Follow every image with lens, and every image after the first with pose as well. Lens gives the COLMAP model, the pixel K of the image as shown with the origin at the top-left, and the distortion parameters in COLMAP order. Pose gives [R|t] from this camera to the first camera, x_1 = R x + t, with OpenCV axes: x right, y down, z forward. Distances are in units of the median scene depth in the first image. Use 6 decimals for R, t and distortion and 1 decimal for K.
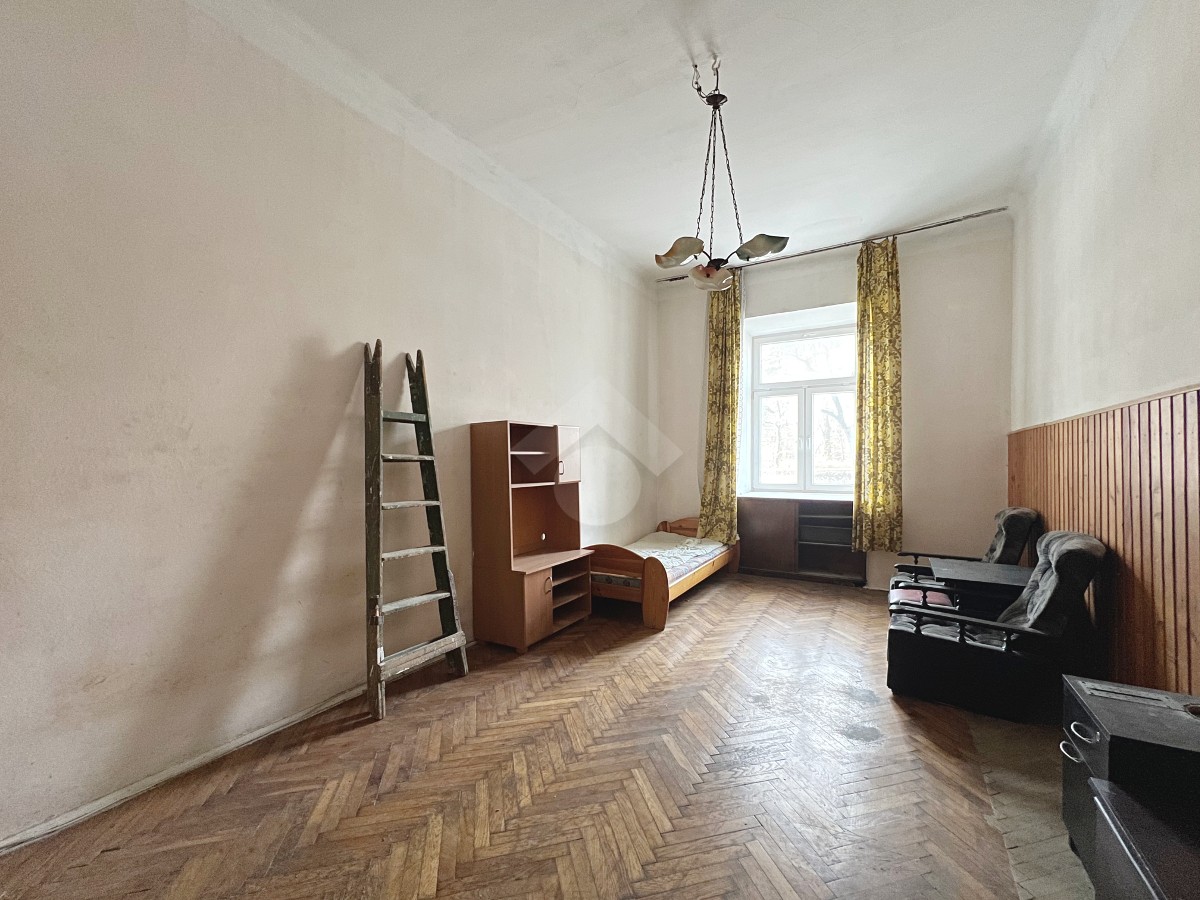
lens RADIAL K [[506.7, 0, 600.0], [0, 506.7, 450.0], [0, 0, 1]] dist [0.001059, 0.000170]
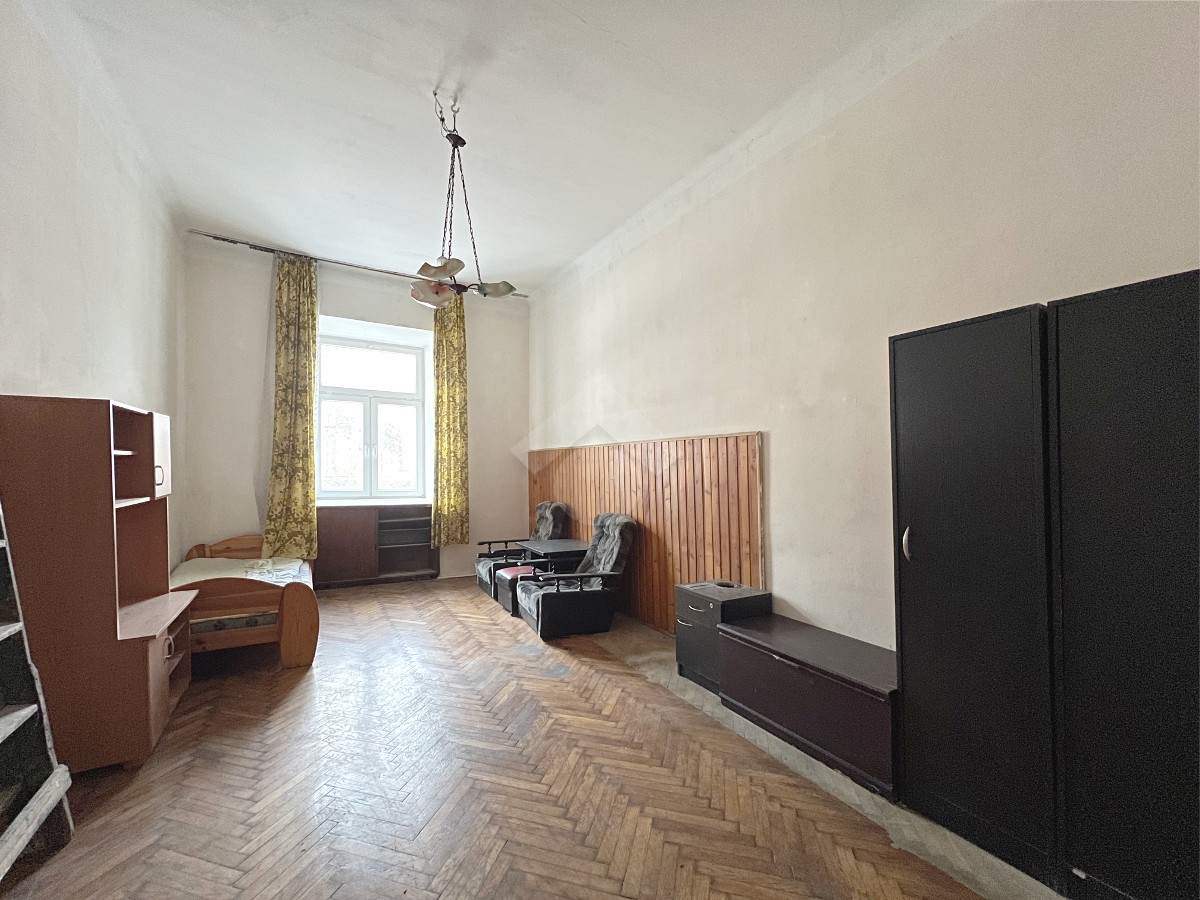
lens RADIAL K [[484.1, 0, 618.0], [0, 484.1, 437.5], [0, 0, 1]] dist [-0.001476, -0.000189]
pose [[0.470956, 0.067340, 0.879583, -0.273286], [-0.032475, 0.997730, -0.058997, 0.001613], [-0.881559, -0.000780, 0.472074, 0.111213]]
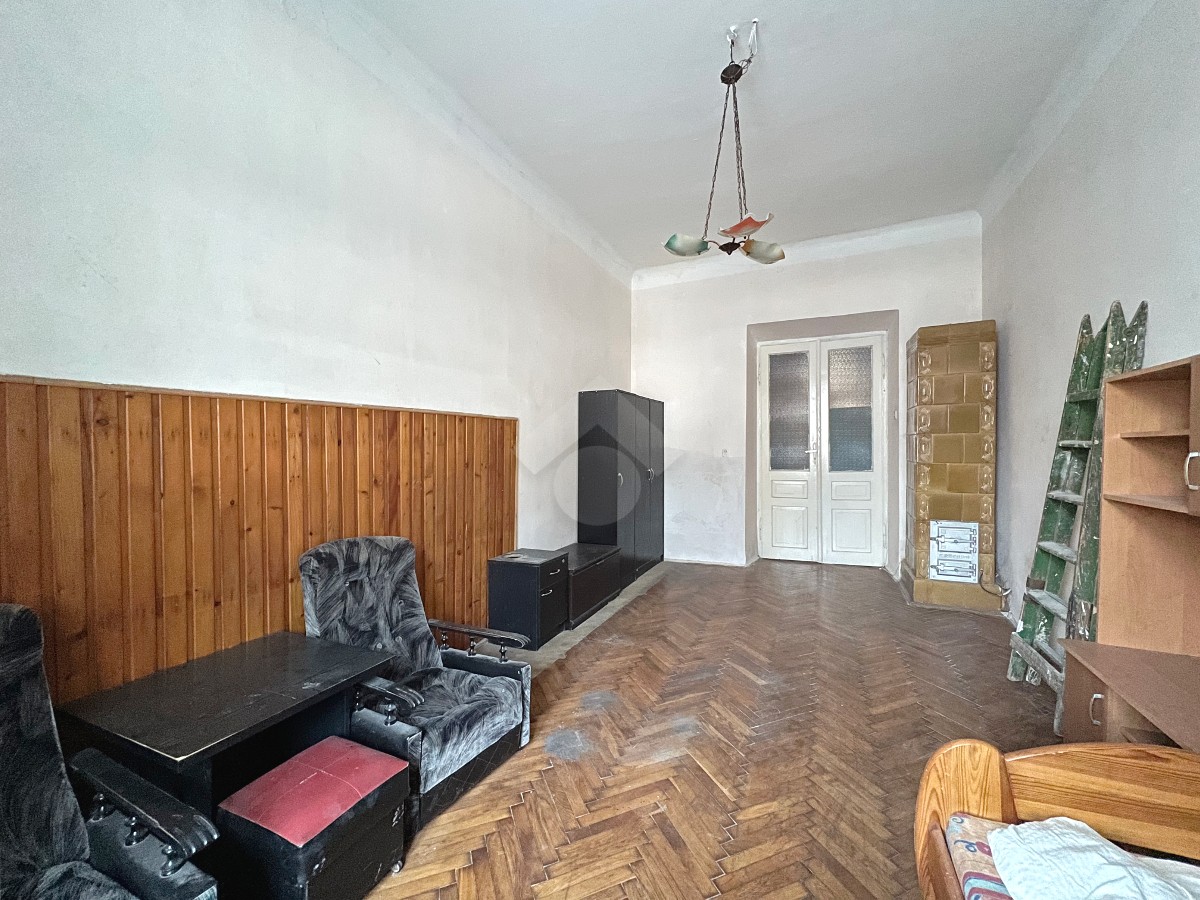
lens RADIAL K [[506.7, 0, 600.0], [0, 506.7, 450.0], [0, 0, 1]] dist [0.001059, 0.000170]
pose [[-0.994753, 0.003952, -0.102226, 0.285383], [0.004915, 0.999946, -0.009164, 0.007003], [0.102185, -0.009619, -0.994719, 0.968999]]
